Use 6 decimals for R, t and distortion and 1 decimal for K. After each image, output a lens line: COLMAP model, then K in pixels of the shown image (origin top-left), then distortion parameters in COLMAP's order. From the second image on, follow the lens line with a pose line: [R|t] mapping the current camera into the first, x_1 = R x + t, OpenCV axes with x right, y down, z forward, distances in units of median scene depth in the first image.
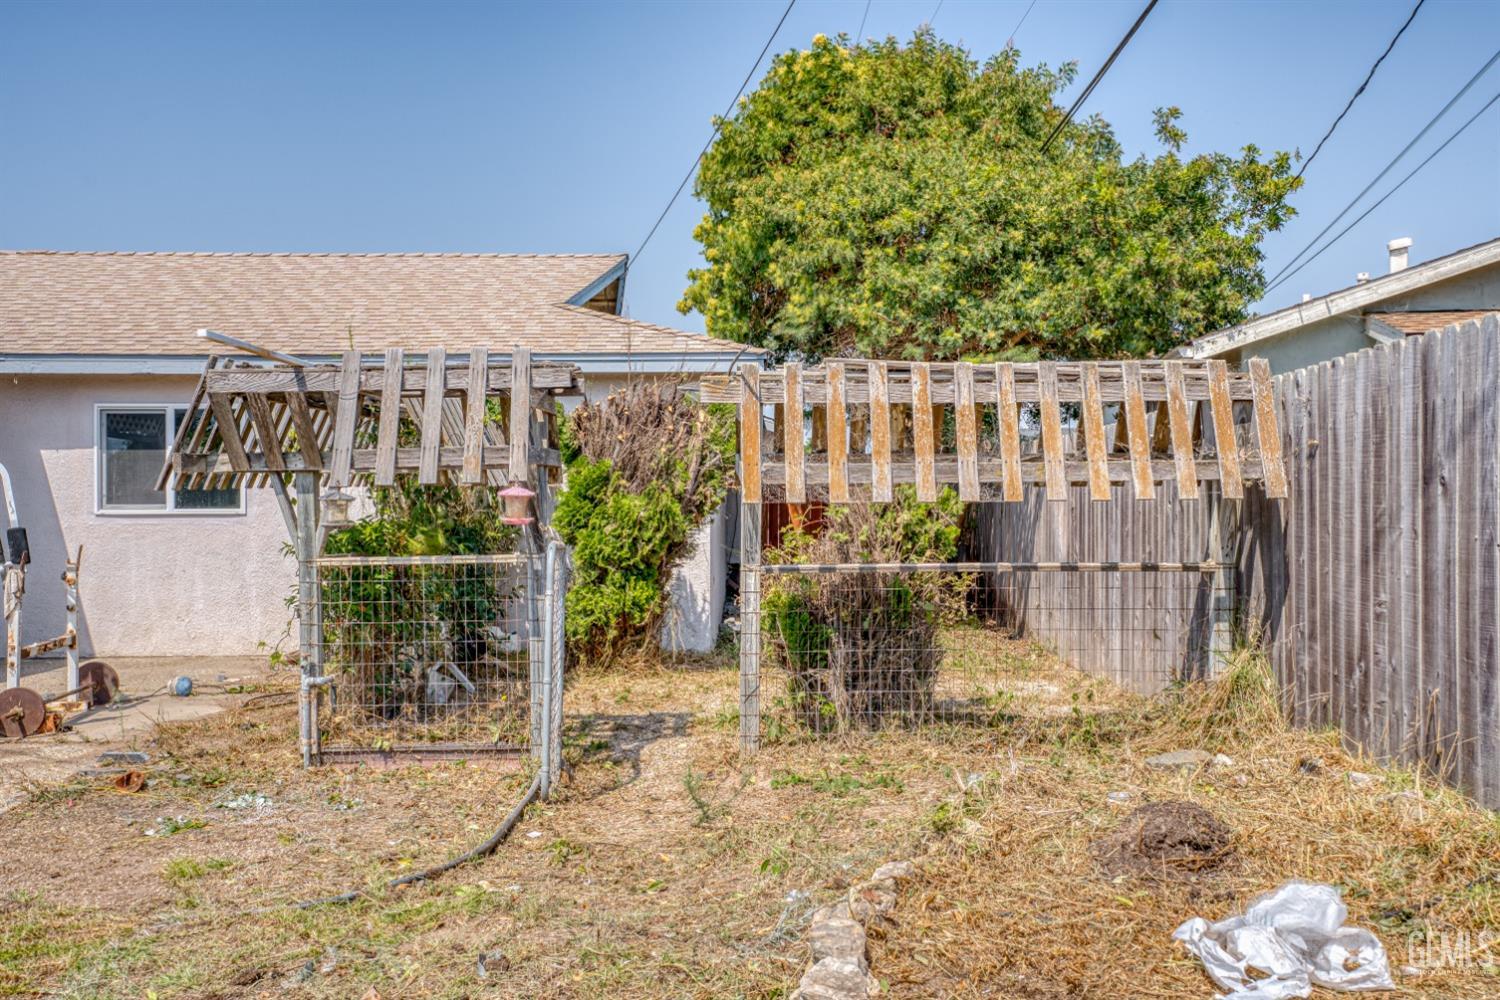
lens RADIAL K [[1495.8, 0, 745.7], [0, 1495.8, 499.5], [0, 0, 1]] dist [0.082112, 0.000000]
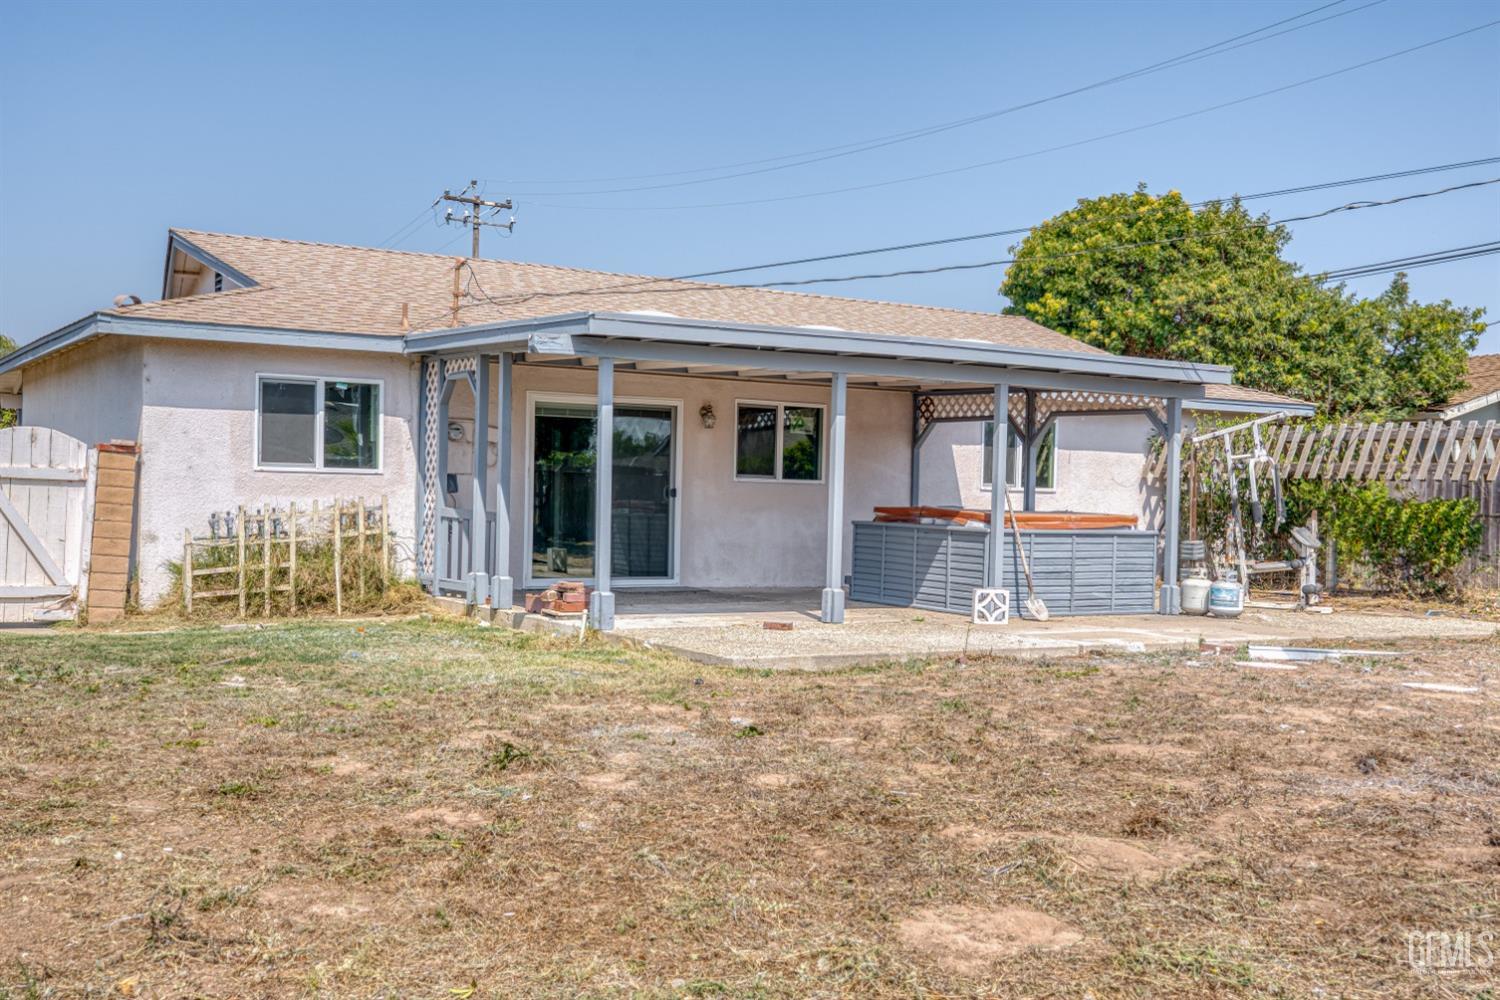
lens RADIAL K [[1618.2, 0, 778.5], [0, 1618.2, 524.1], [0, 0, 1]] dist [0.124703, 0.000000]
pose [[0.822644, 0.012614, 0.568417, -1.936707], [-0.024780, 0.999599, 0.013681, 0.036615], [-0.568017, -0.025340, 0.822627, -0.237015]]
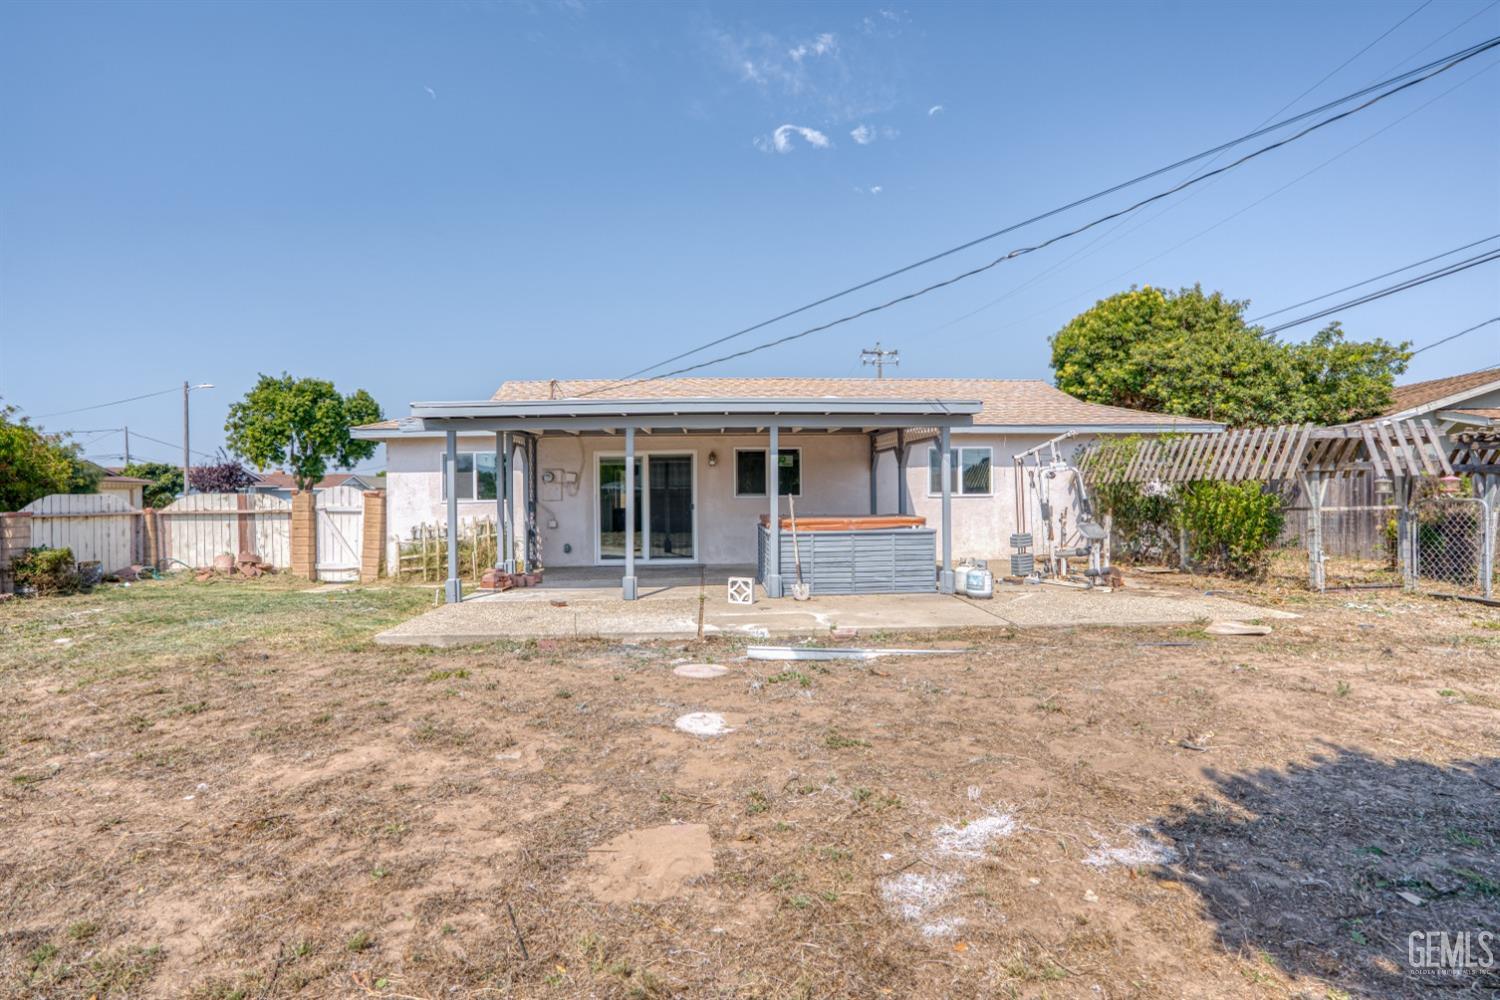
lens RADIAL K [[745.3, 0, 762.4], [0, 745.3, 491.6], [0, 0, 1]] dist [-0.026270, 0.006277]
pose [[0.994666, -0.007630, 0.102863, -1.013593], [0.008079, 0.999960, -0.003948, 0.008164], [-0.102829, 0.004758, 0.994688, -0.062690]]
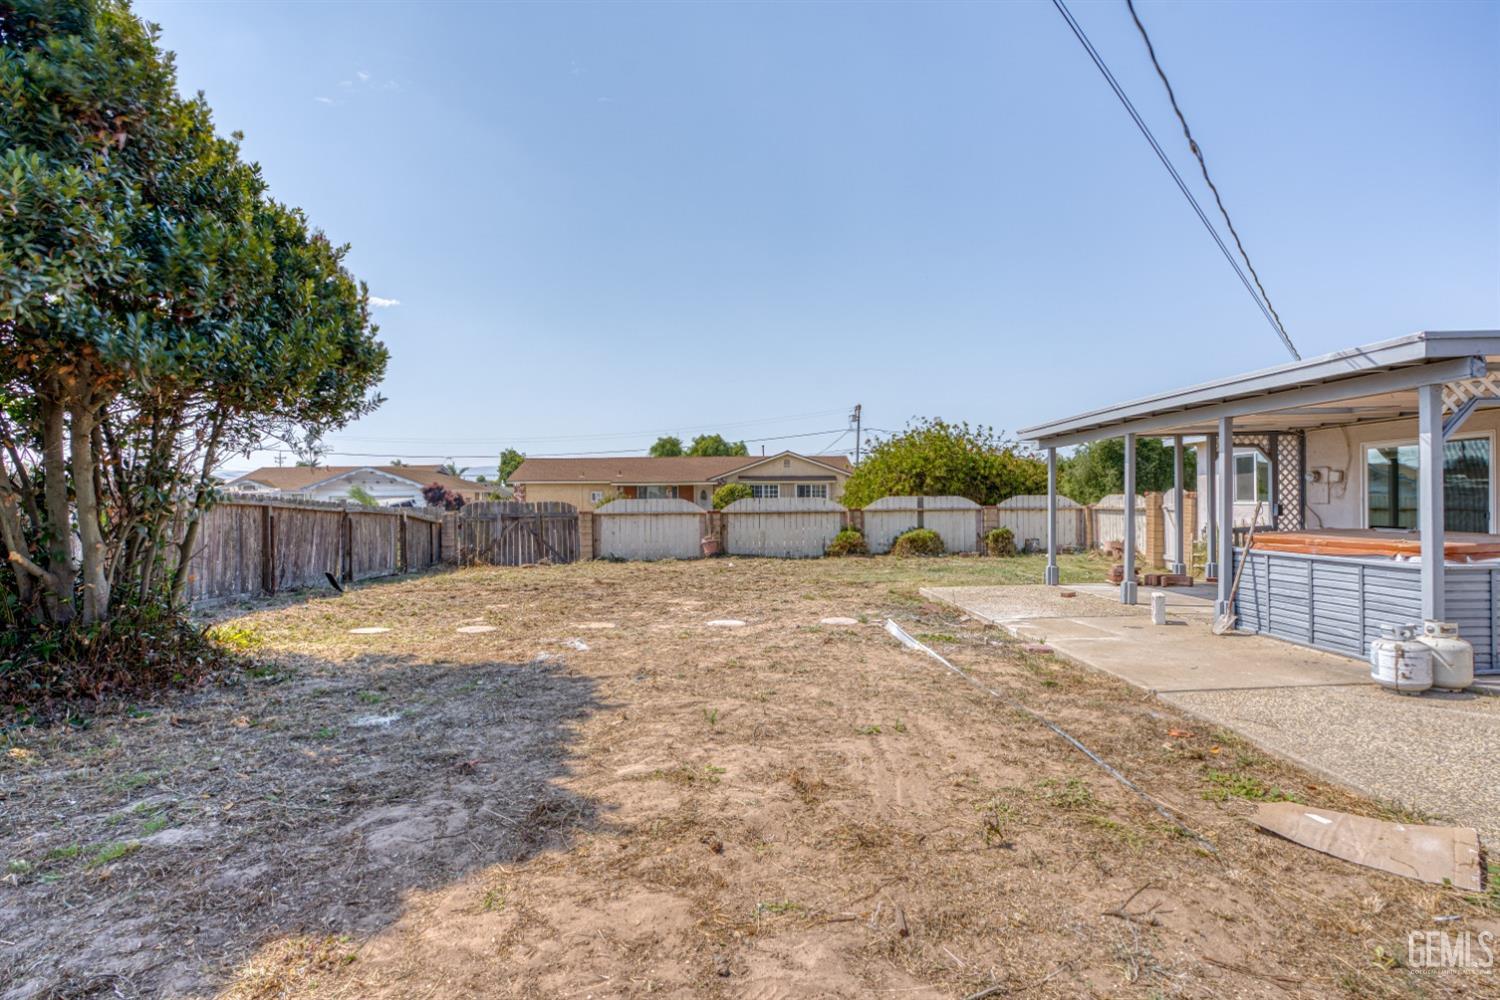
lens RADIAL K [[762.9, 0, 739.4], [0, 762.9, 500.4], [0, 0, 1]] dist [-0.029083, 0.002637]
pose [[0.080969, 0.003647, -0.996710, -0.162728], [0.001084, 0.999992, 0.003747, 0.005311], [0.996716, -0.001384, 0.080964, 0.343273]]
